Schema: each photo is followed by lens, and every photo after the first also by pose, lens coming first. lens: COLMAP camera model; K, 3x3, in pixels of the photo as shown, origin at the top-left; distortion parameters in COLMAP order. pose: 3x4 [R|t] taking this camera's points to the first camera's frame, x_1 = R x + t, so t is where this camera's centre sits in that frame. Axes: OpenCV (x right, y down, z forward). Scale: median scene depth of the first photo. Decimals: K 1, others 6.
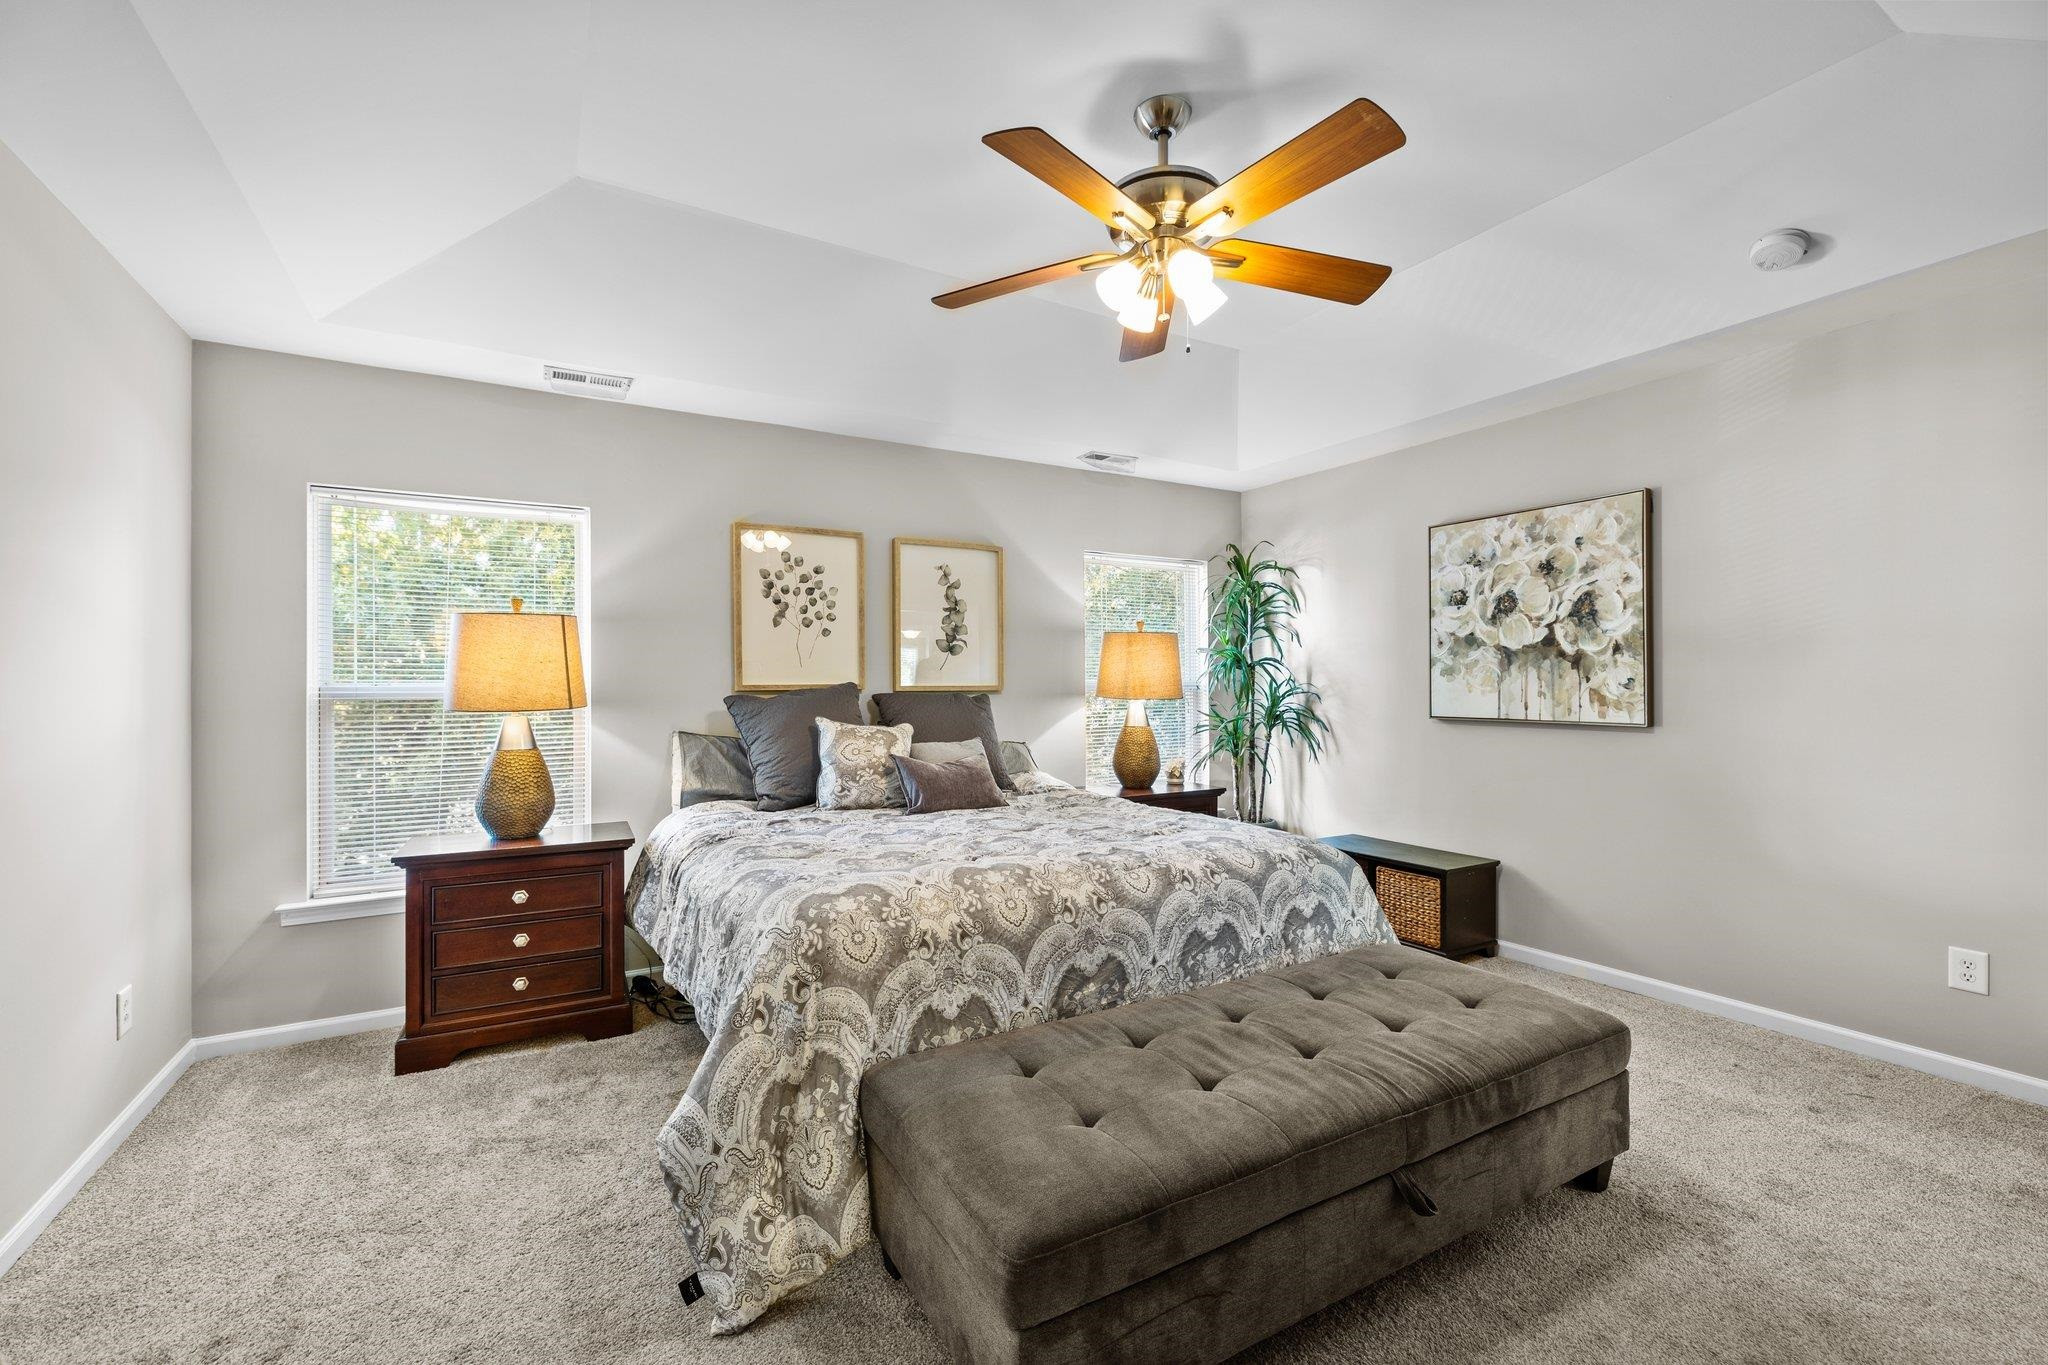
lens RADIAL K [[852.4, 0, 1019.8], [0, 852.4, 684.8], [0, 0, 1]] dist [0.001058, 0.000006]
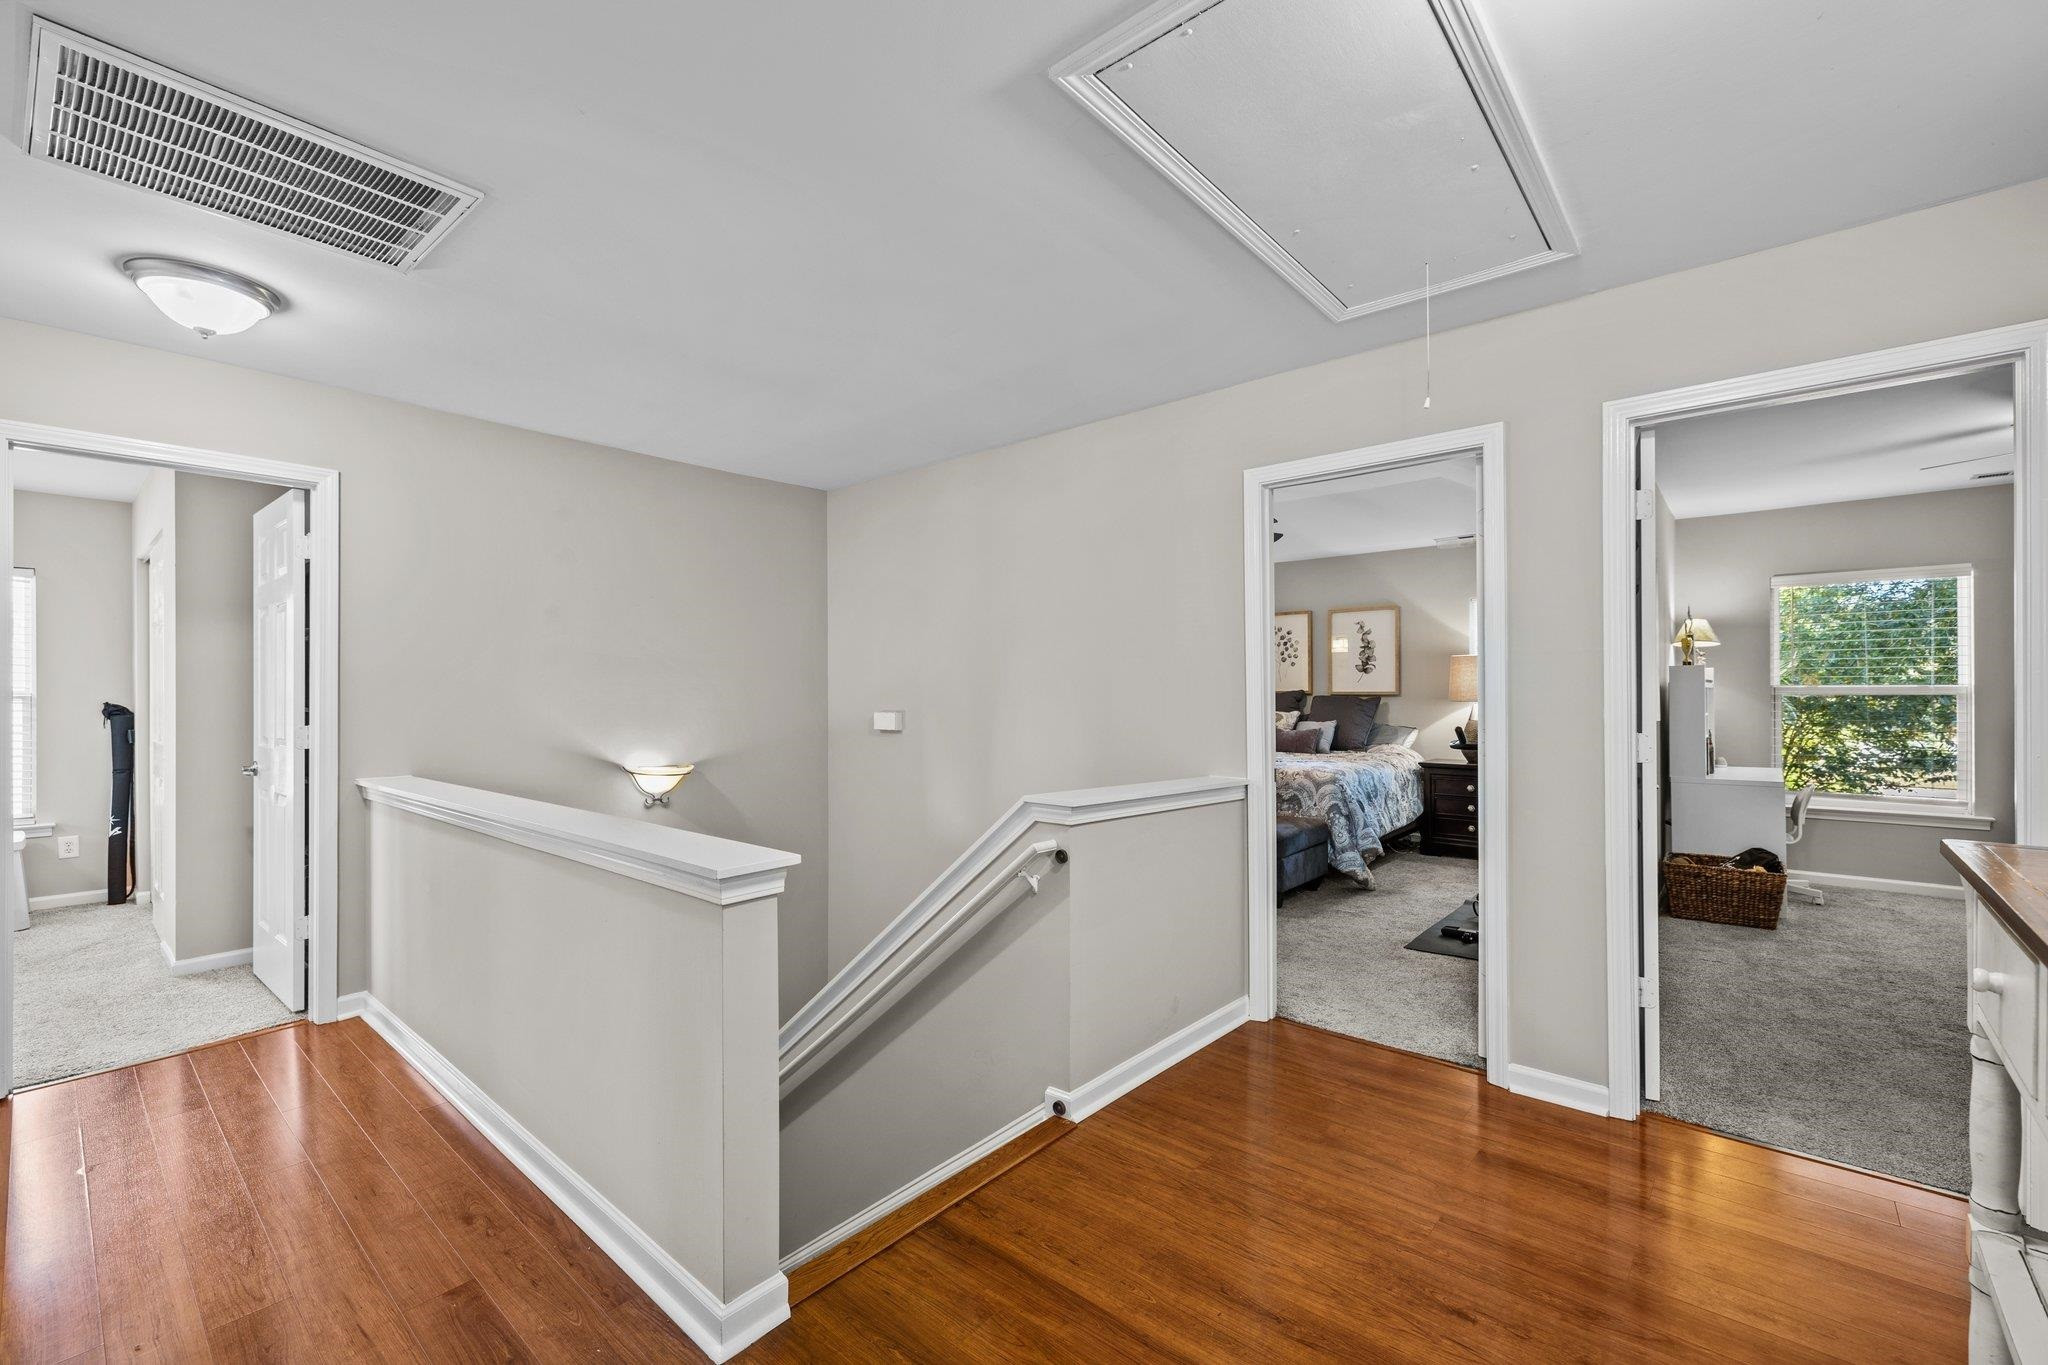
lens RADIAL K [[852.4, 0, 1019.8], [0, 852.4, 684.8], [0, 0, 1]] dist [0.001058, 0.000006]
pose [[0.327702, -0.002780, -0.944777, 1.444950], [0.002124, 0.999995, -0.002205, -0.011326], [0.944779, -0.001284, 0.327706, -0.236720]]
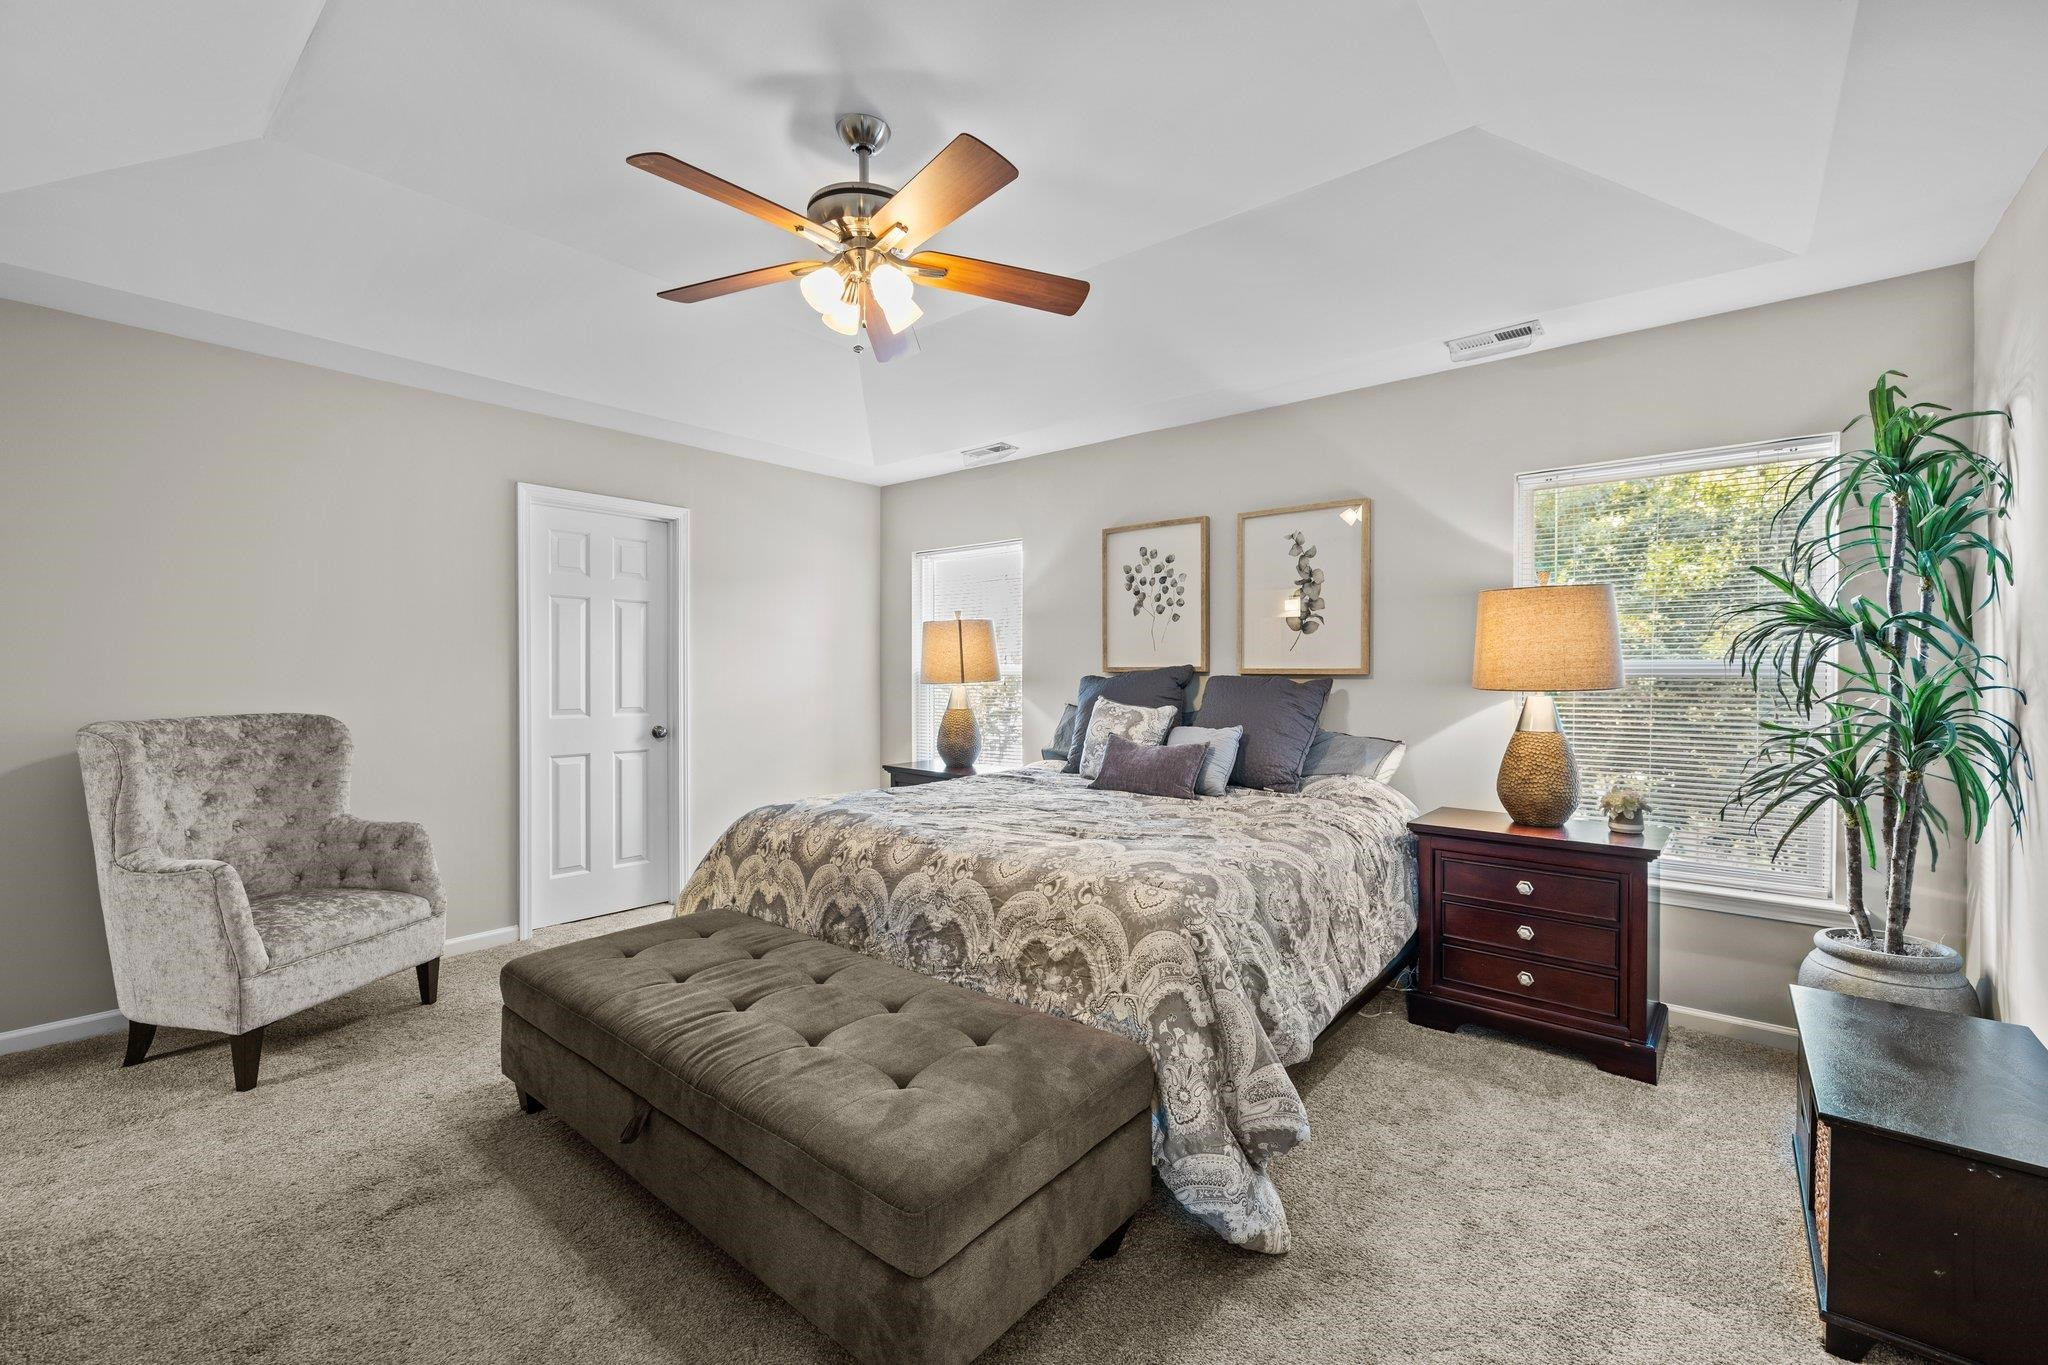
lens RADIAL K [[852.4, 0, 1019.8], [0, 852.4, 684.8], [0, 0, 1]] dist [0.001058, 0.000006]
pose [[0.352137, 0.021688, -0.935697, 0.709104], [-0.000875, 0.999739, 0.022843, -0.002165], [0.935948, -0.007225, 0.352064, 0.458333]]
